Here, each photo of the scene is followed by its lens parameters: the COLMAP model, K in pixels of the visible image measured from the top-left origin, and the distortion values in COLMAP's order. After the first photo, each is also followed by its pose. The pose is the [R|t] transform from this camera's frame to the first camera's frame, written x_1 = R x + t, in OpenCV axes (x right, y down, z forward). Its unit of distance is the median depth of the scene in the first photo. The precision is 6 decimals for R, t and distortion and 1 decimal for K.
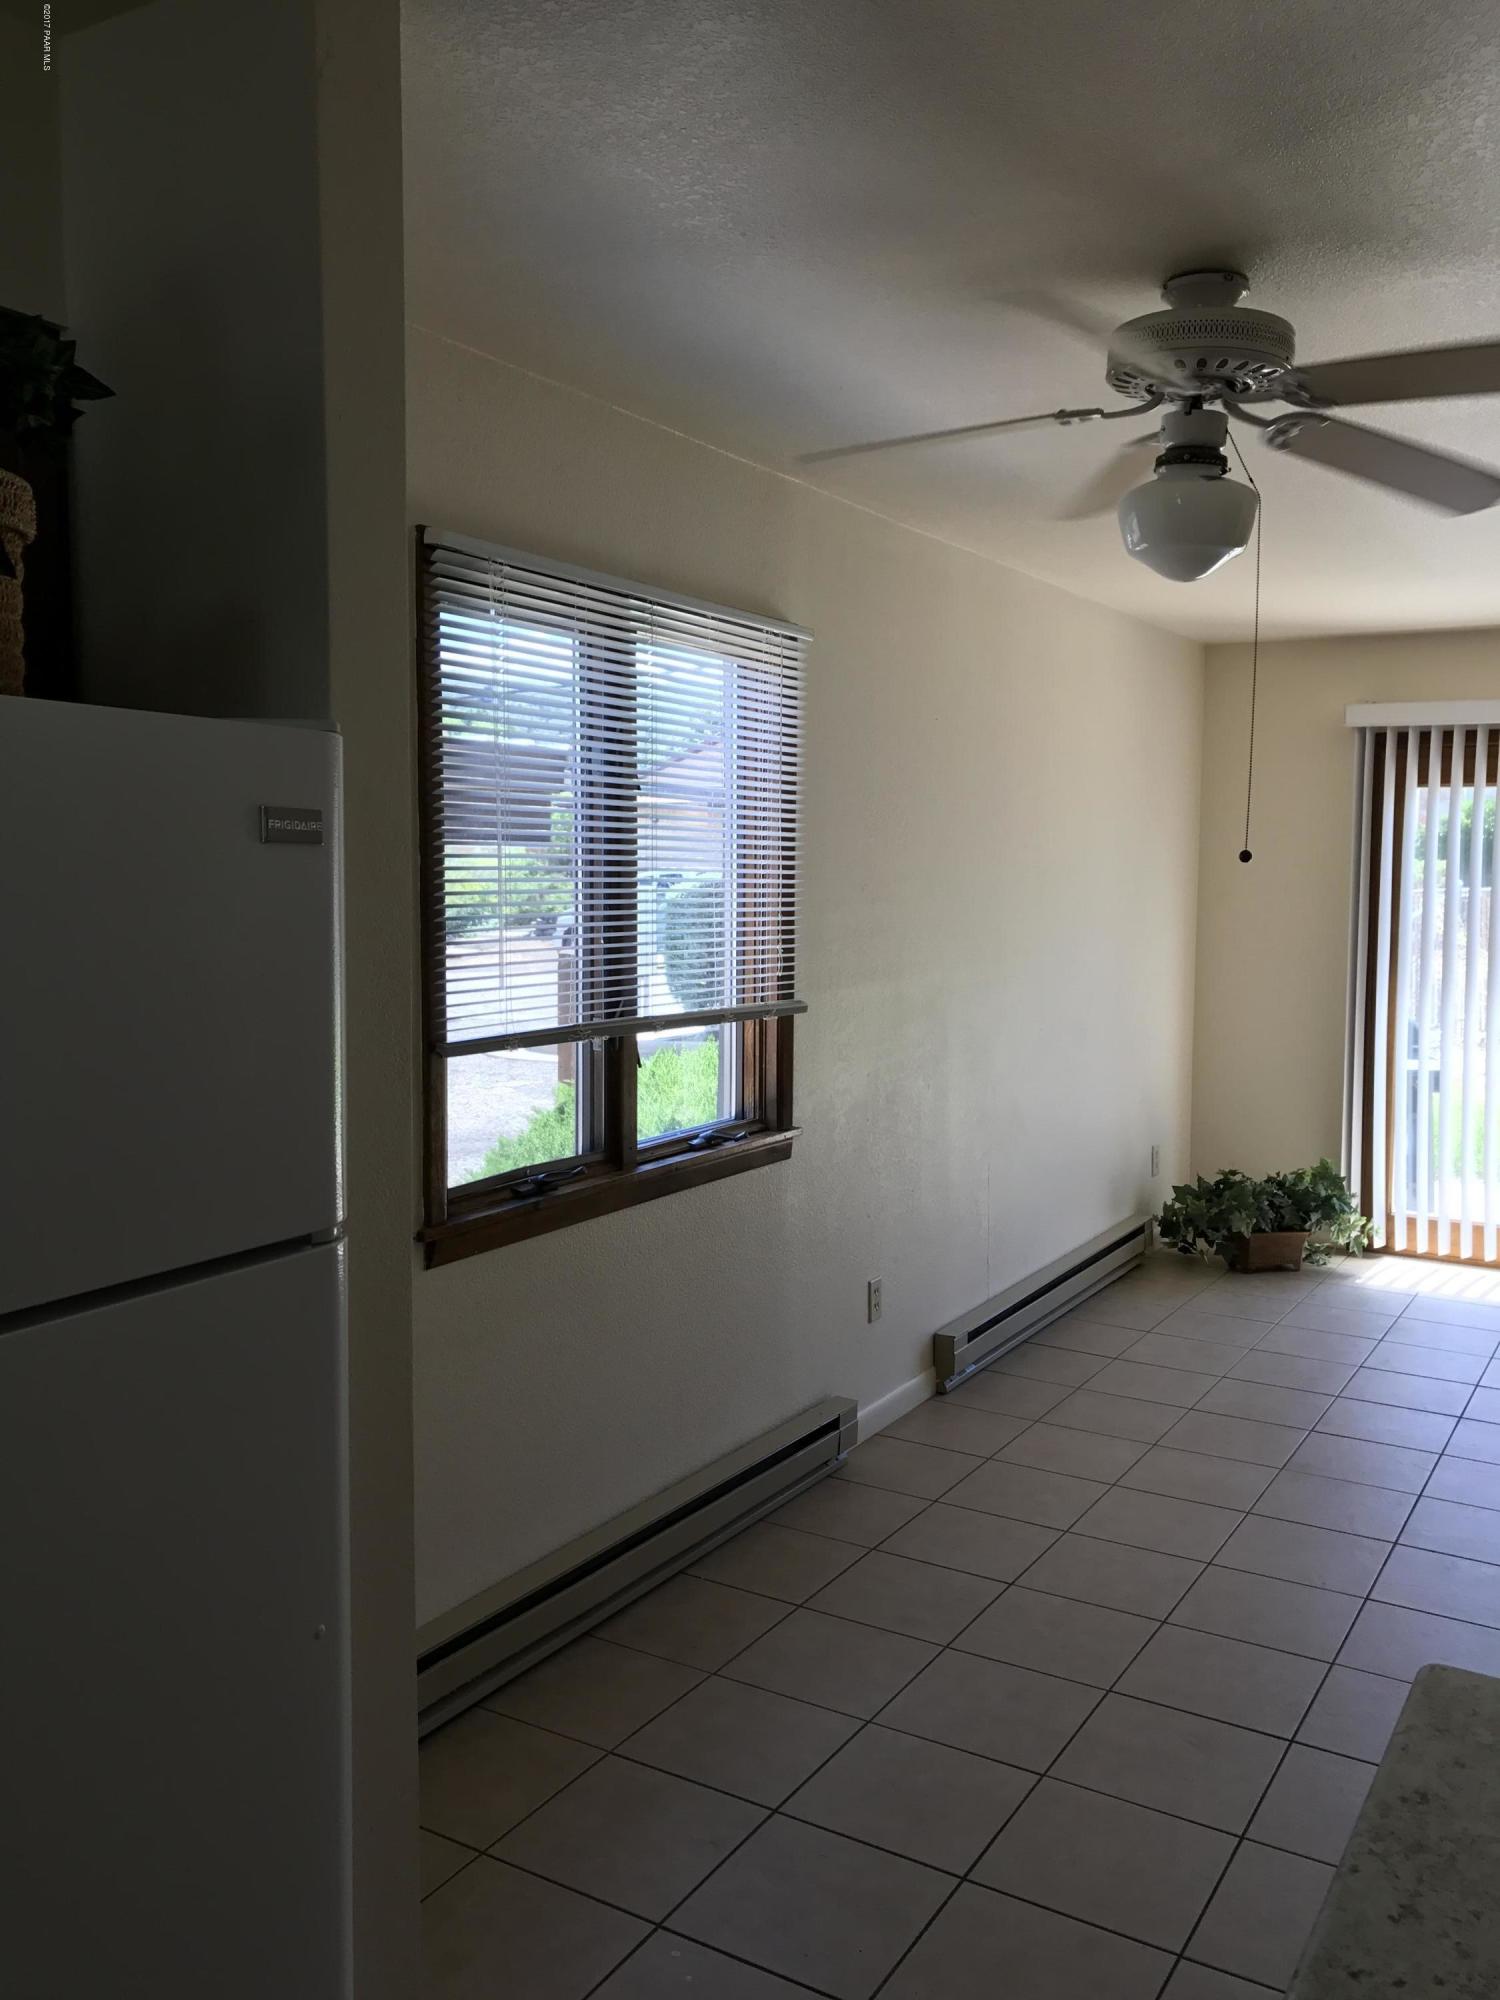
lens RADIAL K [[1622.7, 0, 742.7], [0, 1622.7, 1012.5], [0, 0, 1]] dist [0.044754, -0.063555]
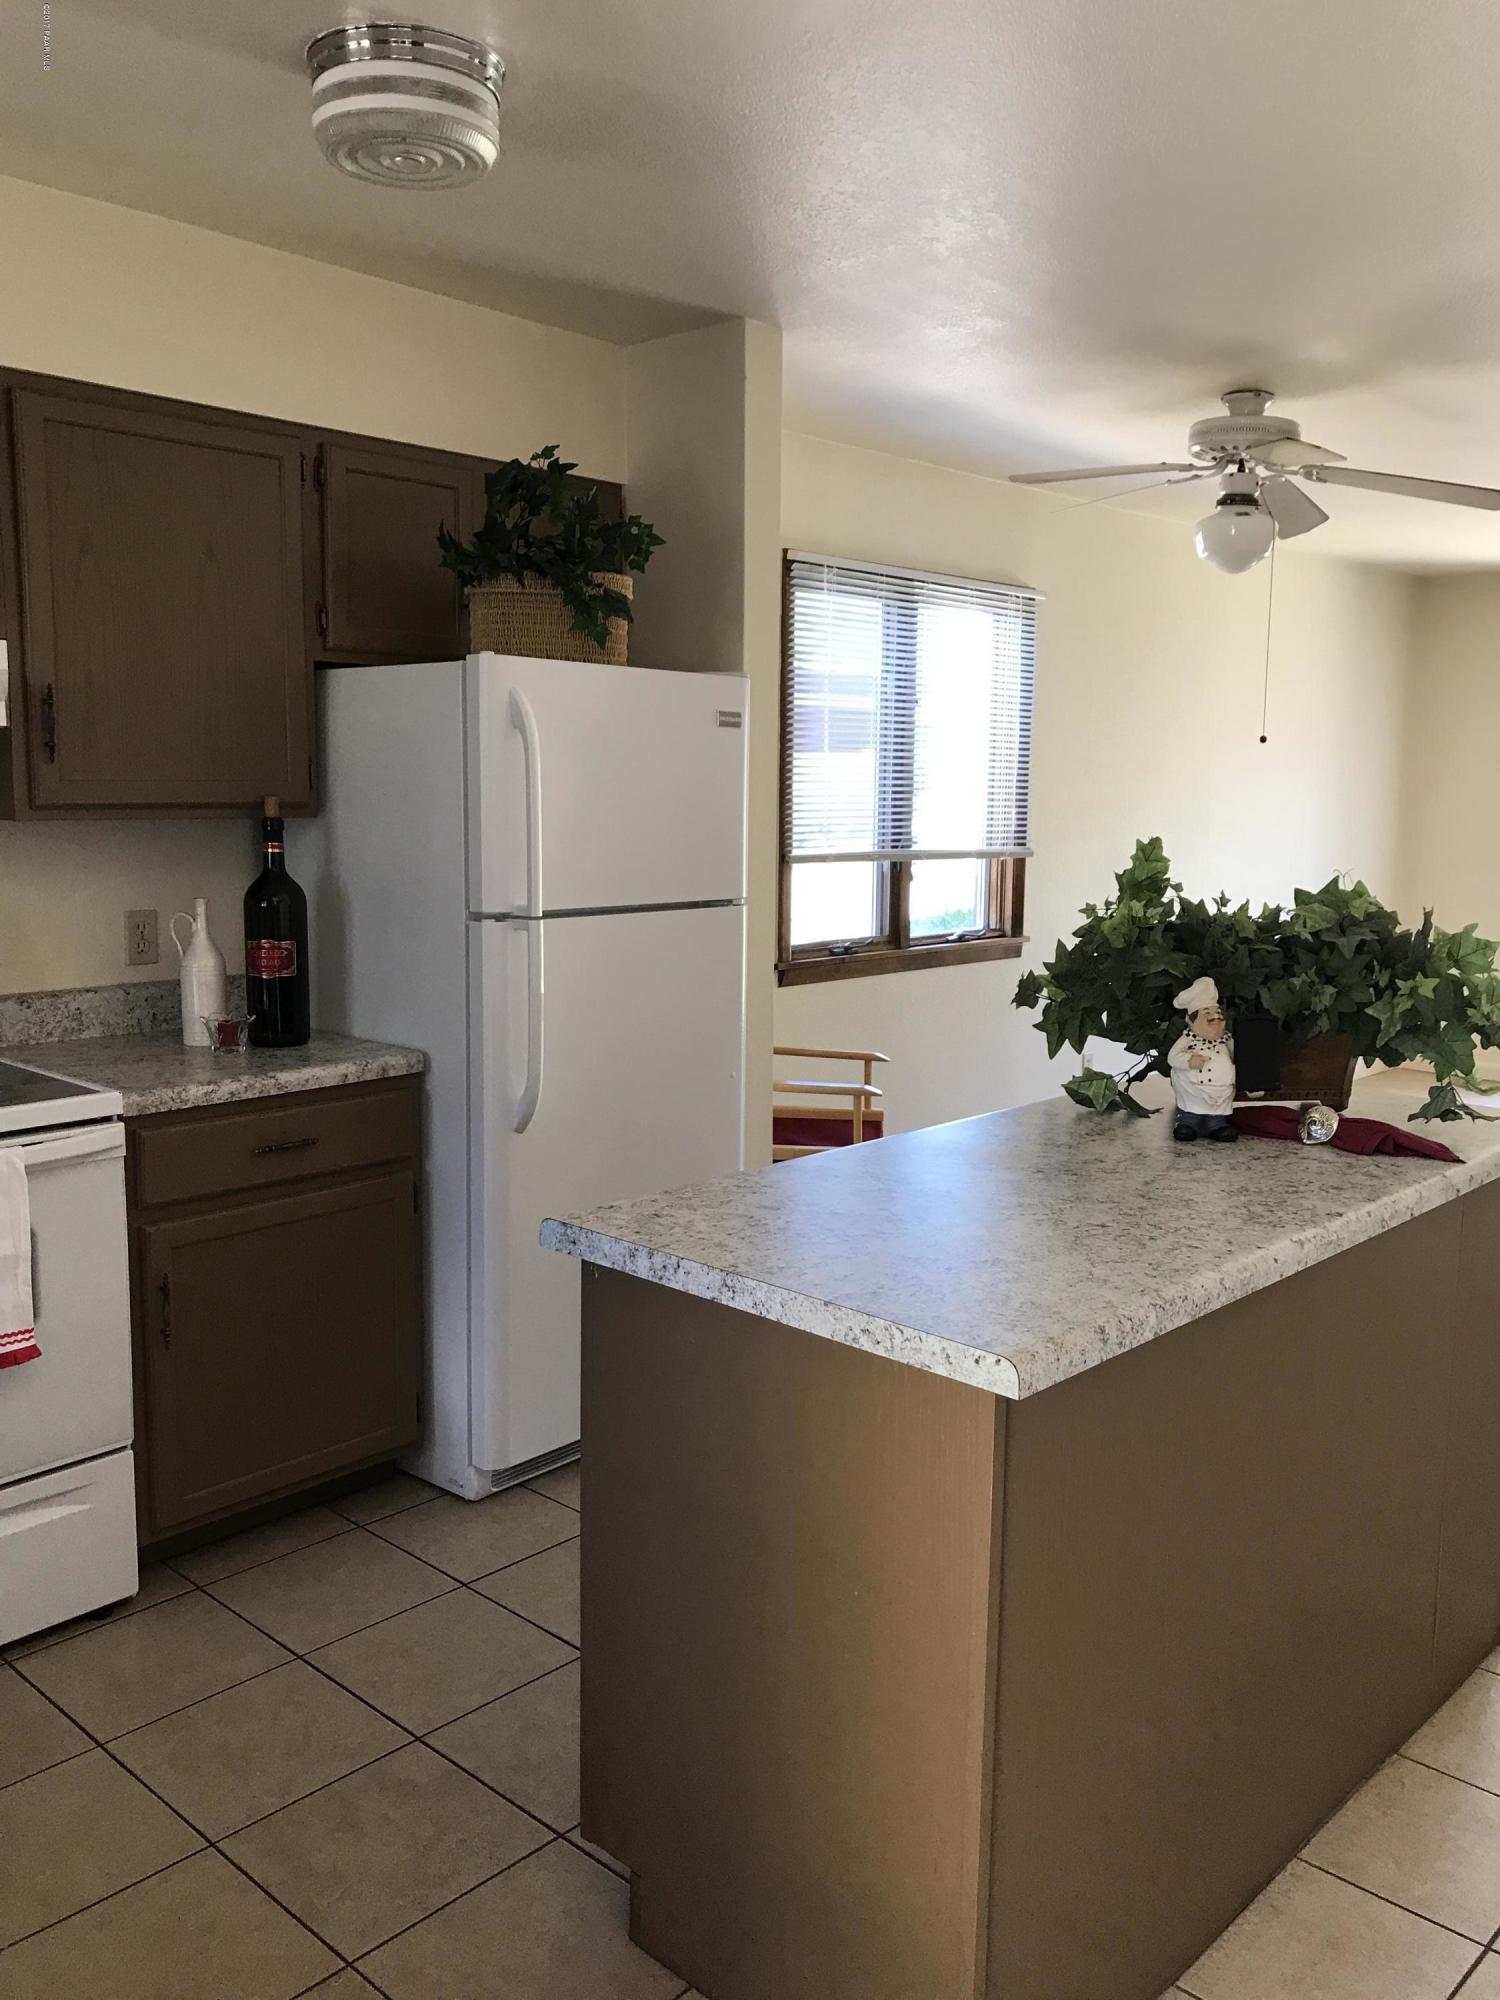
lens RADIAL K [[1622.7, 0, 743.8], [0, 1622.7, 994.8], [0, 0, 1]] dist [0.044754, -0.063555]
pose [[0.977540, 0.029759, -0.208637, 0.110827], [-0.021530, 0.998902, 0.041607, 0.083706], [0.209646, -0.036180, 0.977108, -0.592271]]
